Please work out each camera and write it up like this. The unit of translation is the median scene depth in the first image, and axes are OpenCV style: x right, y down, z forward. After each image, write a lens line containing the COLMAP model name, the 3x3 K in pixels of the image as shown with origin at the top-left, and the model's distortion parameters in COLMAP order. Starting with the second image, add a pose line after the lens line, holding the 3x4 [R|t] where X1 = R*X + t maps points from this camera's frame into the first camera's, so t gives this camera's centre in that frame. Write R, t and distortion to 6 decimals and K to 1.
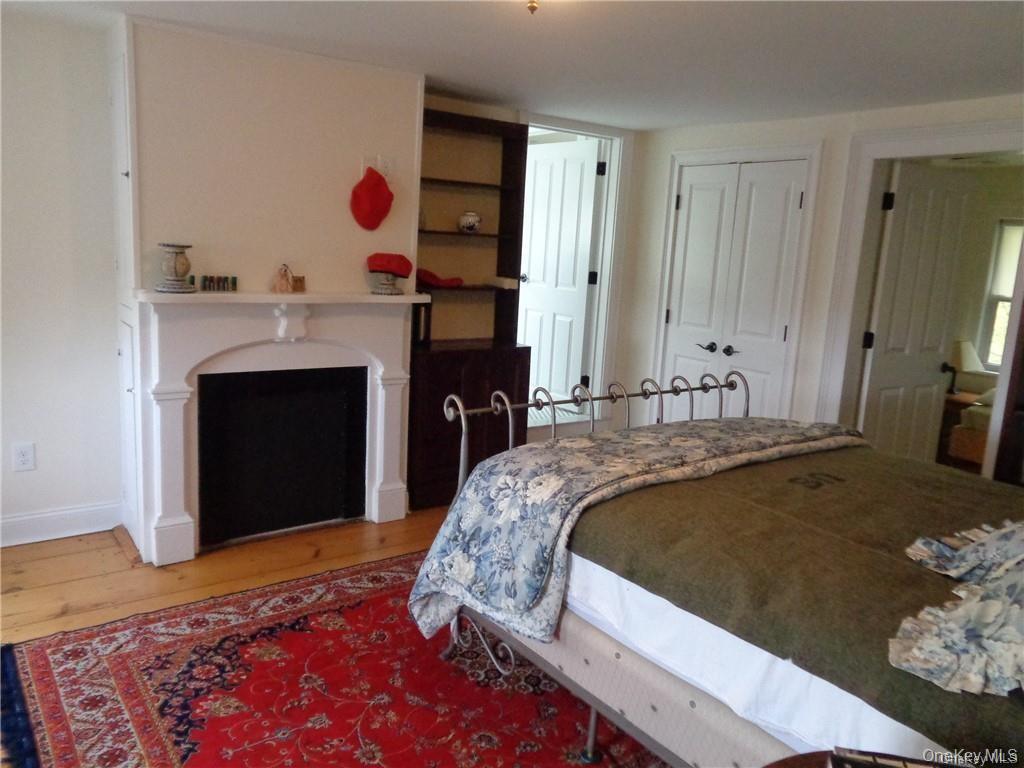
lens RADIAL K [[765.7, 0, 512.2], [0, 765.7, 382.0], [0, 0, 1]] dist [0.001974, 0.000191]
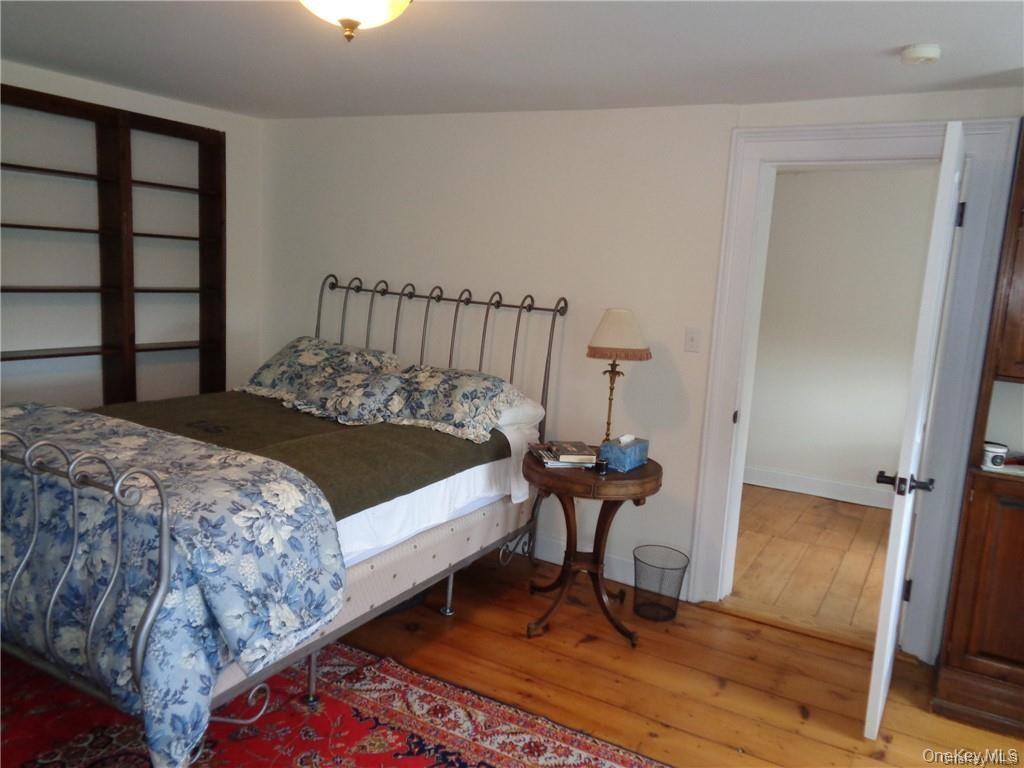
lens RADIAL K [[765.7, 0, 512.2], [0, 765.7, 383.0], [0, 0, 1]] dist [0.001974, 0.000191]
pose [[-0.395365, -0.218152, 0.892242, -0.894207], [0.081766, 0.959171, 0.270748, -0.237087], [-0.914877, 0.180000, -0.361386, 1.012176]]
